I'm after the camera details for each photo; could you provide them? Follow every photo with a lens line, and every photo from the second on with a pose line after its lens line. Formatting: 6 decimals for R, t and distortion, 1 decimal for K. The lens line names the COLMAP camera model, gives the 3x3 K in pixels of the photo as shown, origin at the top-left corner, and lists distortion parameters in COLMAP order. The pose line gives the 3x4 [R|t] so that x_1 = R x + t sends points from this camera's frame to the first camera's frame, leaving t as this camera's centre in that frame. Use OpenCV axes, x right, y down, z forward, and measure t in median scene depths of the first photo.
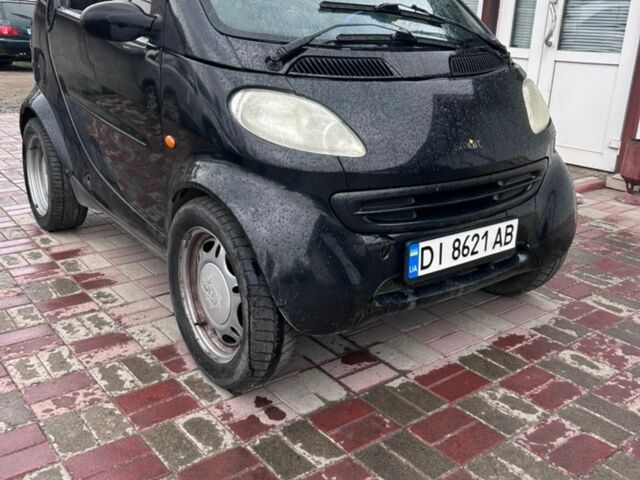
lens RADIAL K [[647.9, 0, 320.0], [0, 647.9, 240.0], [0, 0, 1]] dist [0.013502, -0.015338]
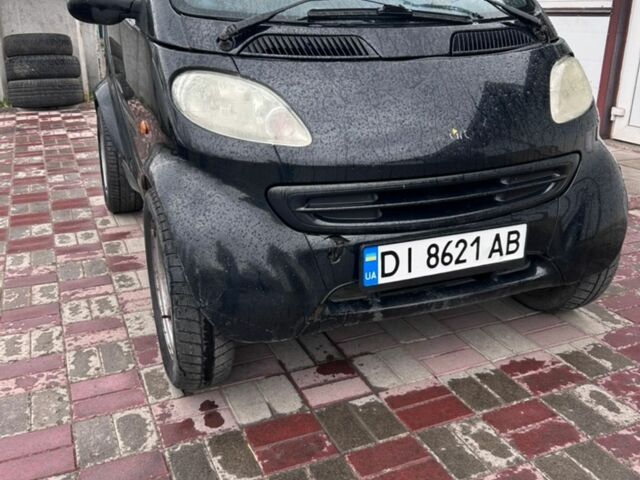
lens RADIAL K [[647.9, 0, 320.0], [0, 647.9, 240.0], [0, 0, 1]] dist [0.013502, -0.015338]
pose [[0.967539, 0.055456, -0.246563, 0.272799], [-0.051310, 0.998413, 0.023213, -0.019186], [0.247459, -0.009808, 0.968849, 0.124190]]
